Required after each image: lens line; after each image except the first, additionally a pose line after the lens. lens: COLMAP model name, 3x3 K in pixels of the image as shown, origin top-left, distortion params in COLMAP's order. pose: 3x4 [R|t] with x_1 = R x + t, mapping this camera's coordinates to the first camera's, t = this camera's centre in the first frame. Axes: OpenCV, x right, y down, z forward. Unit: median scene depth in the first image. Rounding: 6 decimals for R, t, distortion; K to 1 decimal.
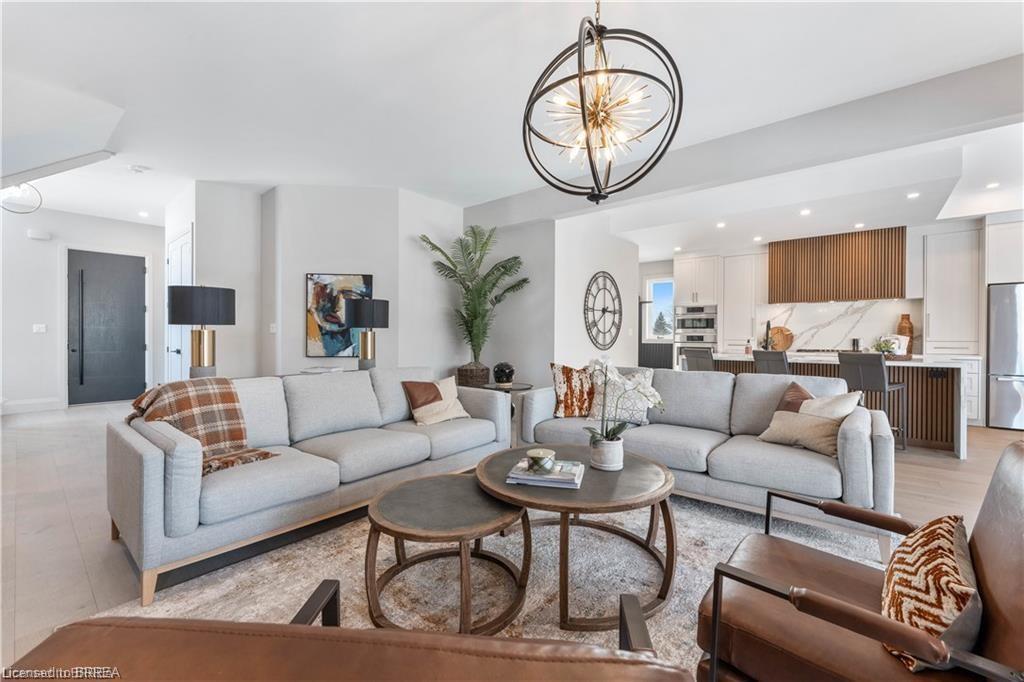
lens RADIAL K [[418.8, 0, 512.3], [0, 418.8, 338.9], [0, 0, 1]] dist [0.001781, 0.000075]
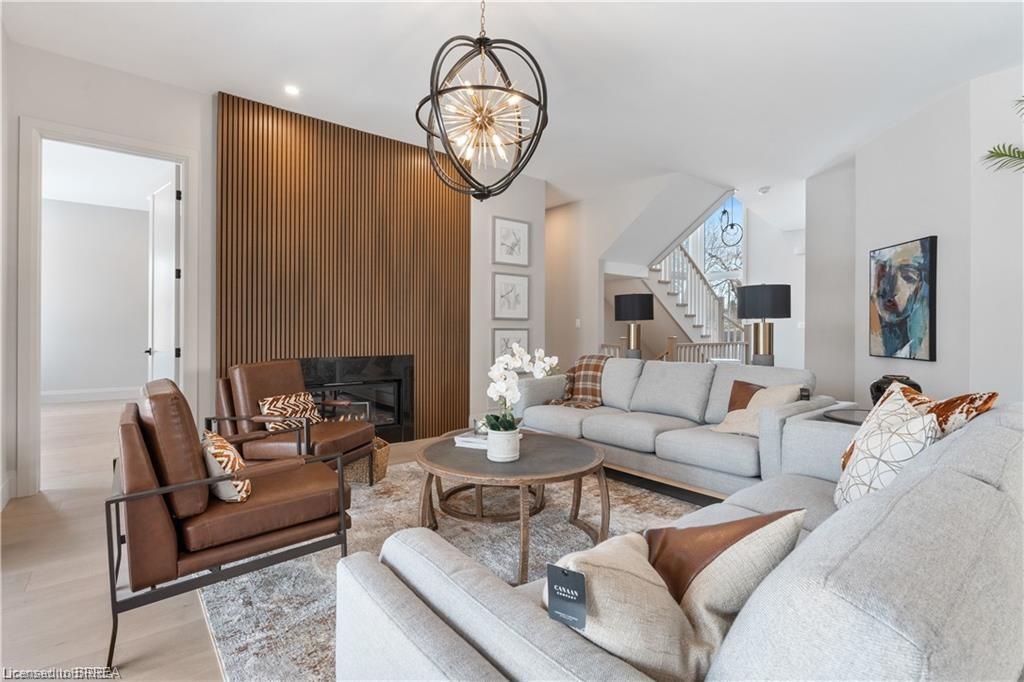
lens RADIAL K [[487.9, 0, 511.0], [0, 487.9, 331.7], [0, 0, 1]] dist [0.001327, 0.000227]
pose [[-0.194709, 0.004053, -0.980853, 0.480607], [-0.010644, 0.999924, 0.006245, -0.000020], [0.980803, 0.011656, -0.194651, 0.437269]]
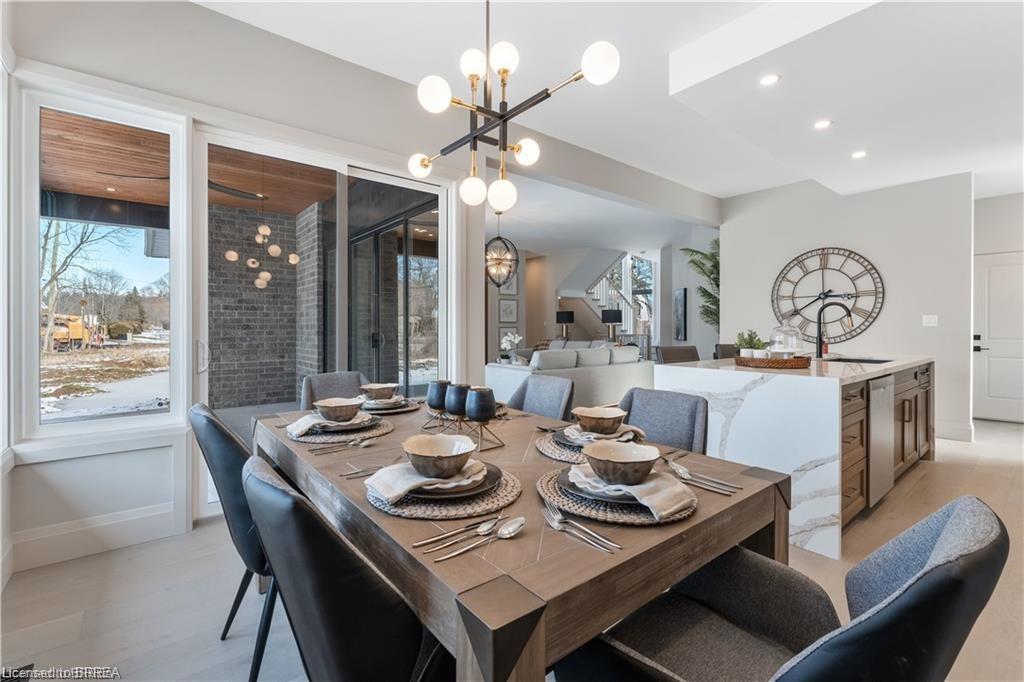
lens RADIAL K [[449.6, 0, 506.9], [0, 449.6, 326.9], [0, 0, 1]] dist [-0.002077, -0.000200]
pose [[-0.197634, 0.000229, -0.980276, 1.247187], [-0.006791, 0.999976, 0.001602, -0.003987], [0.980252, 0.006974, -0.197627, 0.591064]]
